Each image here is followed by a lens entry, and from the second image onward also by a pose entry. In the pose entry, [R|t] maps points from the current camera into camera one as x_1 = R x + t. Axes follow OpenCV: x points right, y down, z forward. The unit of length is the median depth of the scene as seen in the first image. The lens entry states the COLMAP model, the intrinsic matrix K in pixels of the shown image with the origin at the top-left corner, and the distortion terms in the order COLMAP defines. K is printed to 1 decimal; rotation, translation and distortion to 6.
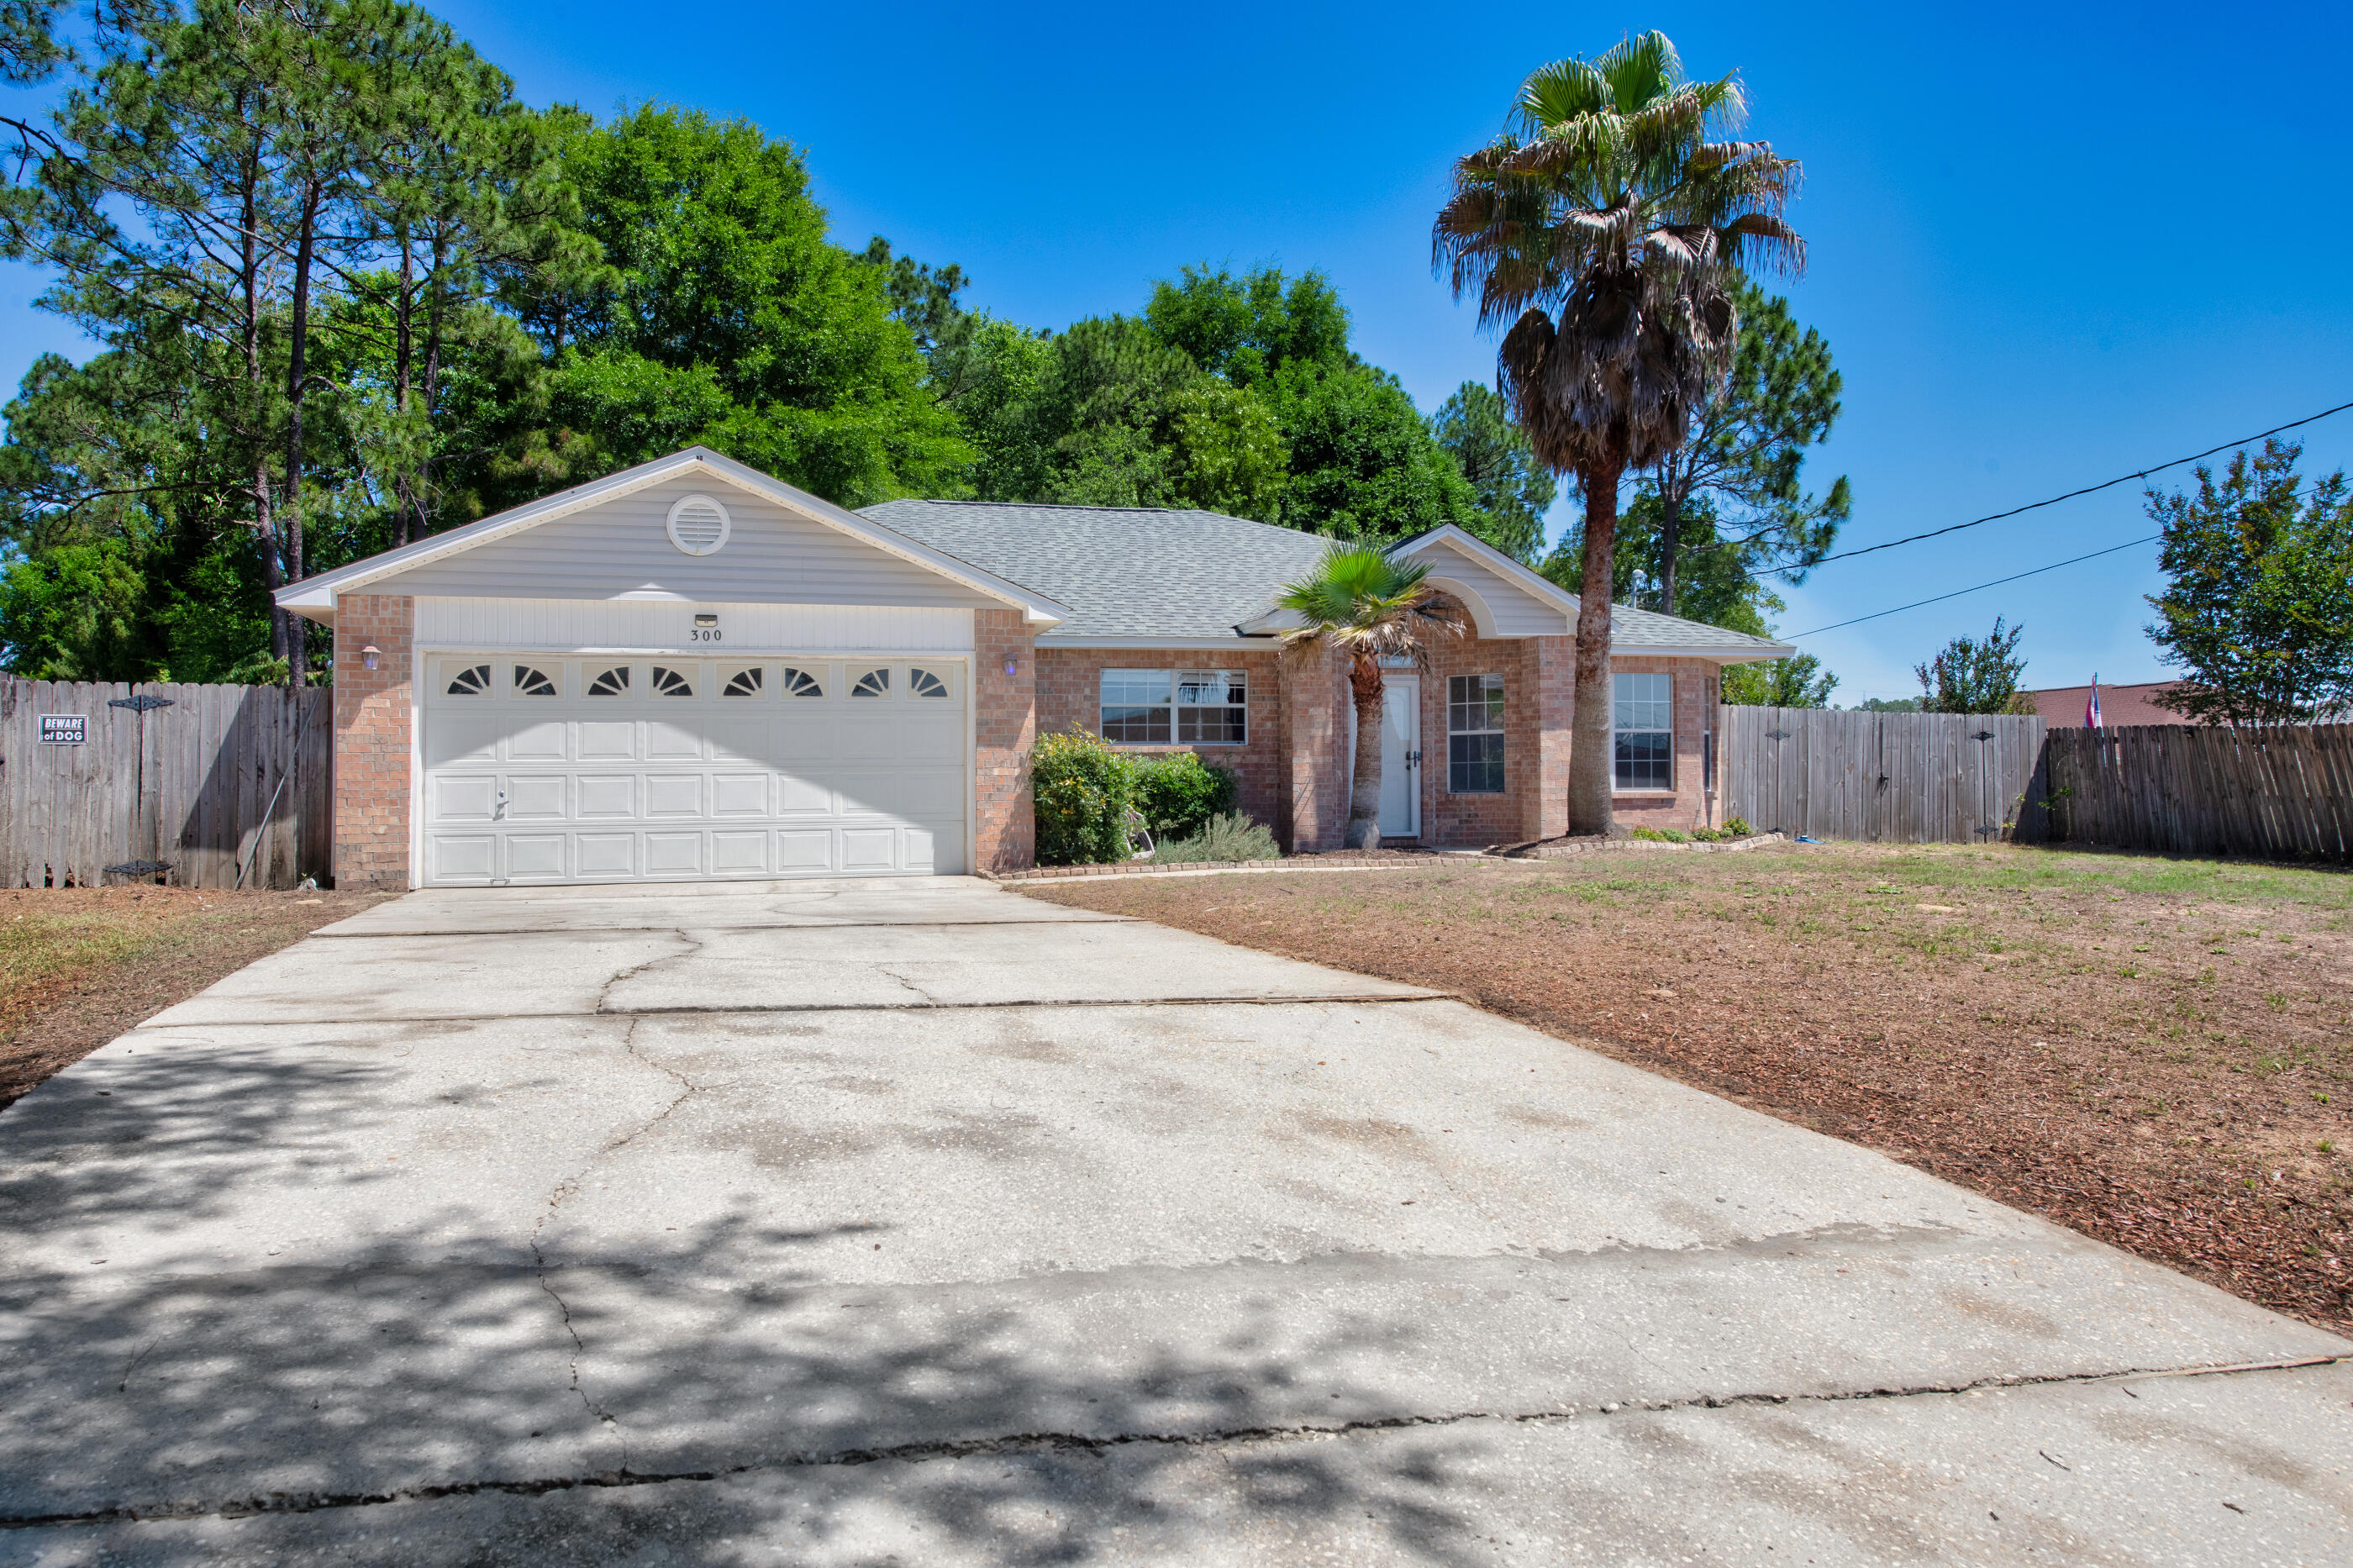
lens RADIAL K [[1585.5, 0, 1170.6], [0, 1585.5, 790.4], [0, 0, 1]] dist [-0.009415, -0.003429]
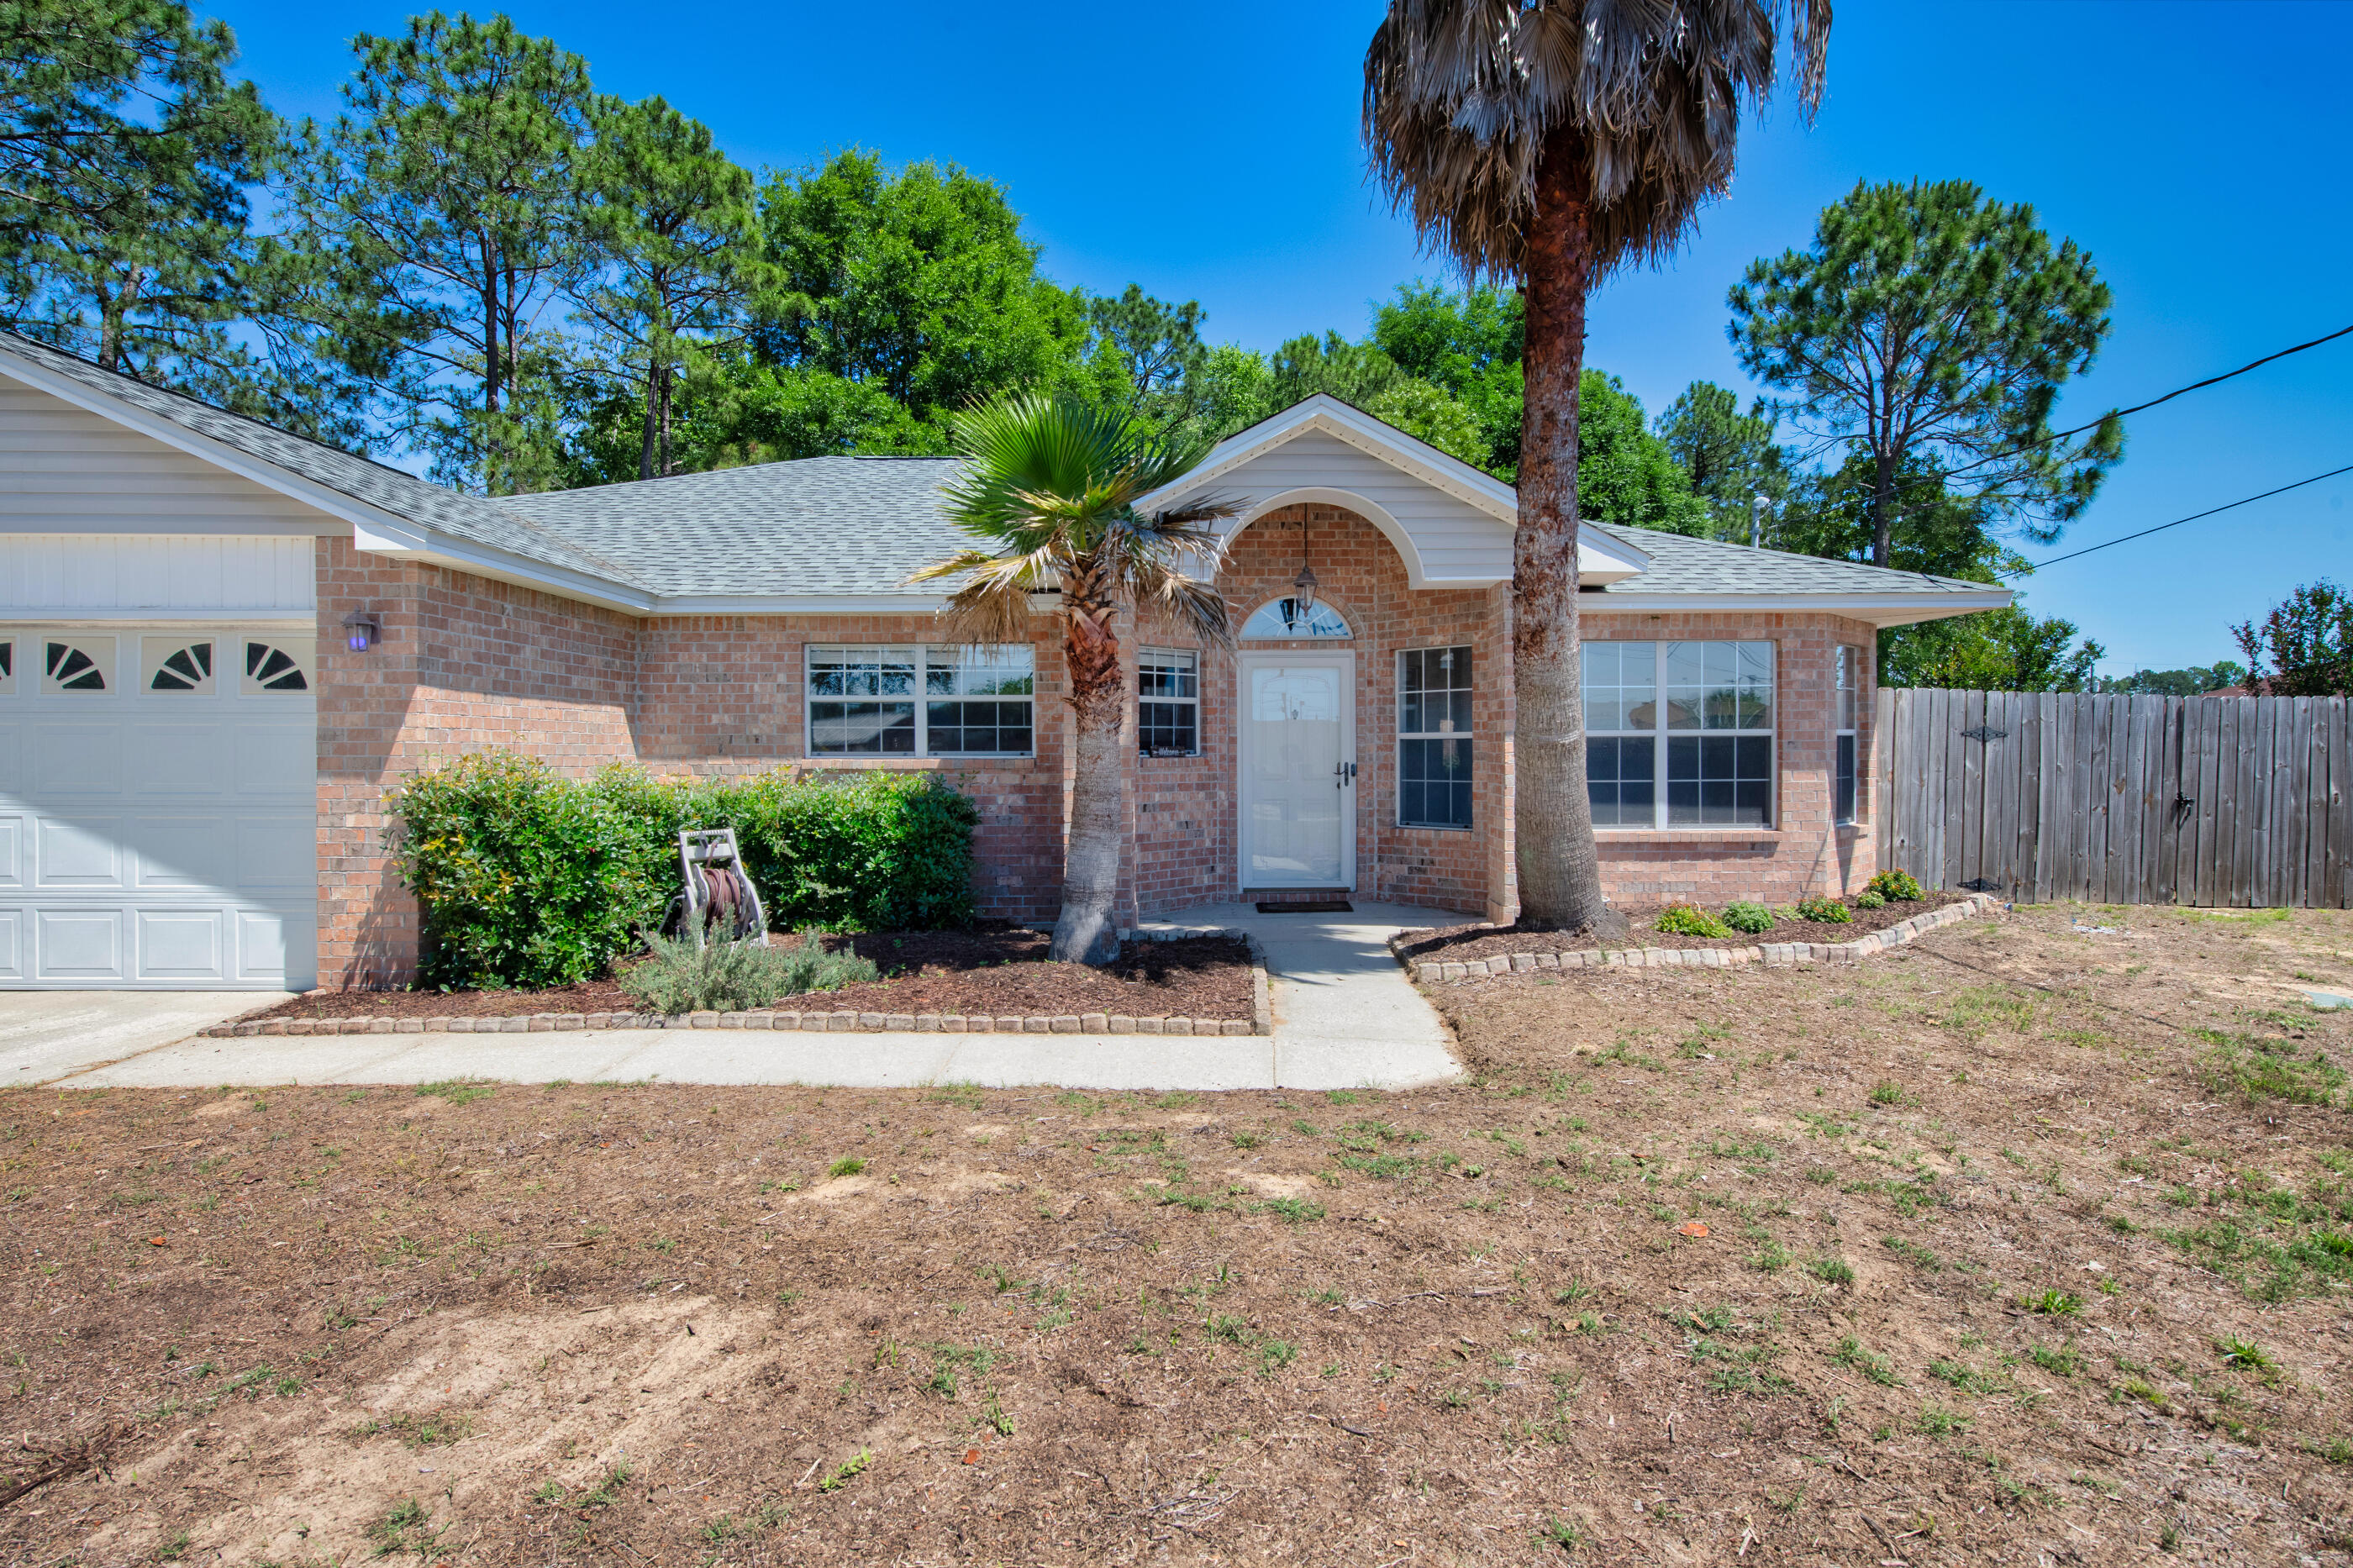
lens RADIAL K [[1175.5, 0, 1170.0], [0, 1175.5, 744.1], [0, 0, 1]] dist [0.010922, -0.005207]
pose [[0.963153, 0.007421, -0.268852, 0.200022], [-0.008362, 0.999962, -0.002356, -0.028242], [0.268825, 0.004517, 0.963179, 0.463058]]
